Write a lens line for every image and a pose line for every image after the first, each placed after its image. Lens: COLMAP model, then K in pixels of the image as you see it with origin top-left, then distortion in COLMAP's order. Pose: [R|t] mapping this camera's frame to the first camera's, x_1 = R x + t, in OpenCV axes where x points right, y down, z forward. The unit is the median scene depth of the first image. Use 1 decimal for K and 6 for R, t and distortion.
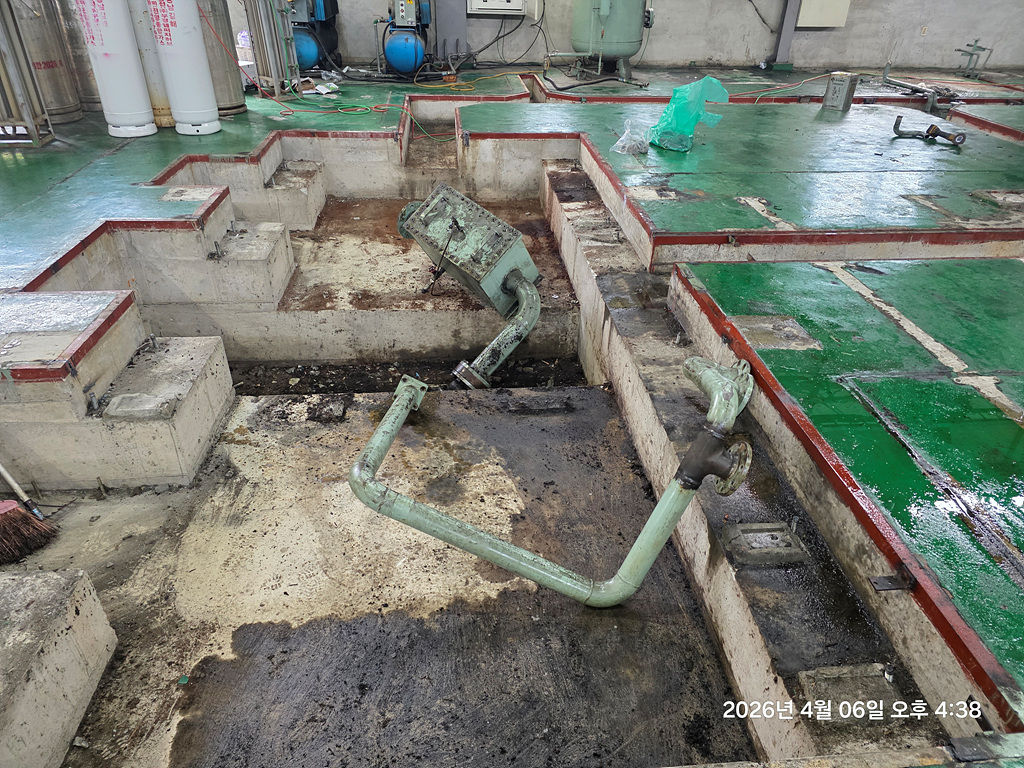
lens RADIAL K [[693.7, 0, 498.2], [0, 693.7, 387.5], [0, 0, 1]] dist [0.065917, -0.060252]
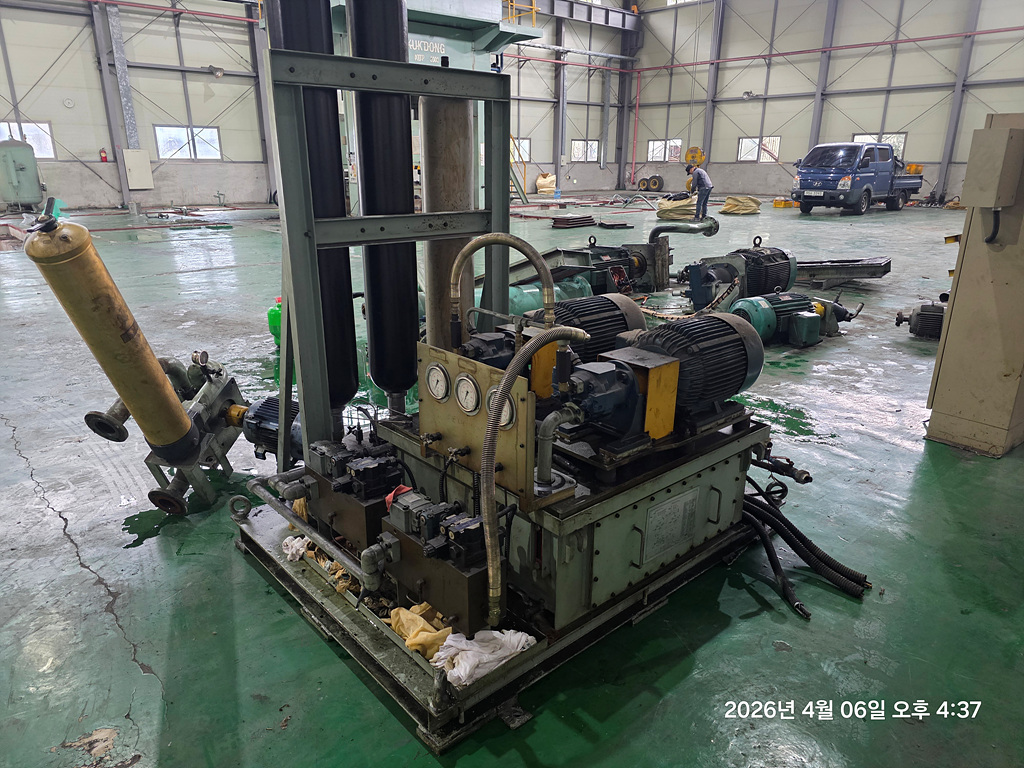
lens RADIAL K [[693.7, 0, 498.2], [0, 693.7, 387.5], [0, 0, 1]] dist [0.065917, -0.060252]
pose [[0.813498, -0.203046, 0.544971, 0.043251], [0.322987, 0.937008, -0.133022, 0.702077], [-0.483633, 0.284232, 0.827836, -1.146972]]
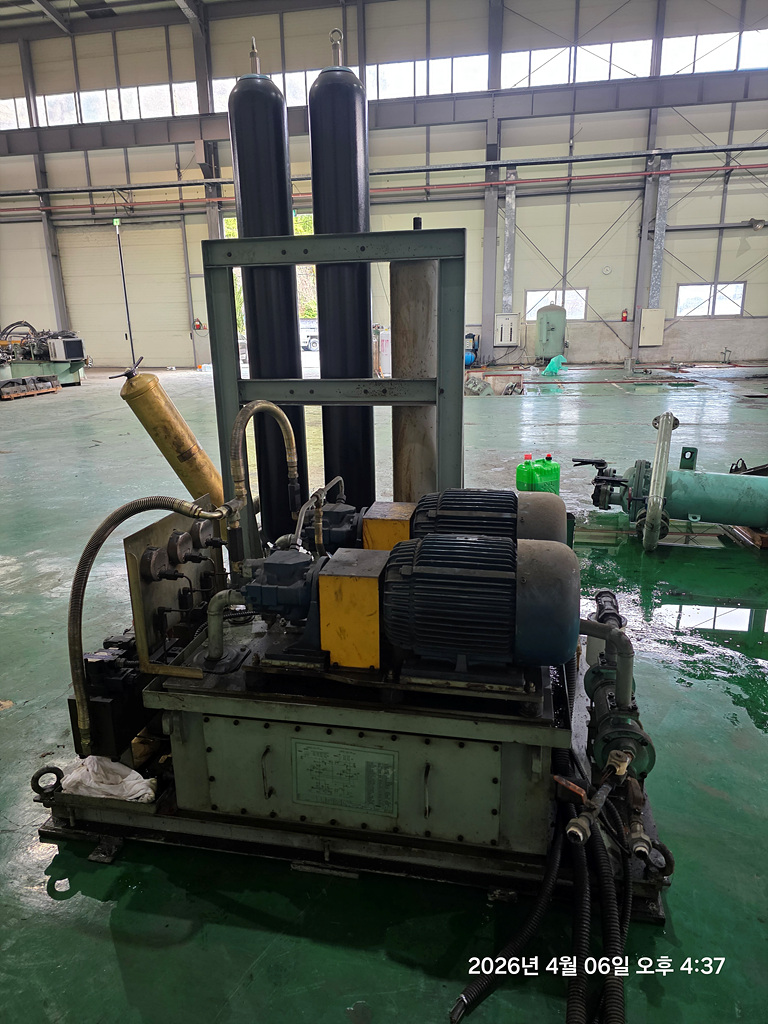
lens RADIAL K [[693.7, 0, 384.0], [0, 693.7, 512.0], [0, 0, 1]] dist [0.065917, -0.060252]
pose [[0.954282, 0.034380, -0.296924, 0.324551], [-0.118181, 0.955820, -0.269151, 0.716725], [0.274553, 0.291936, 0.916184, -1.159396]]
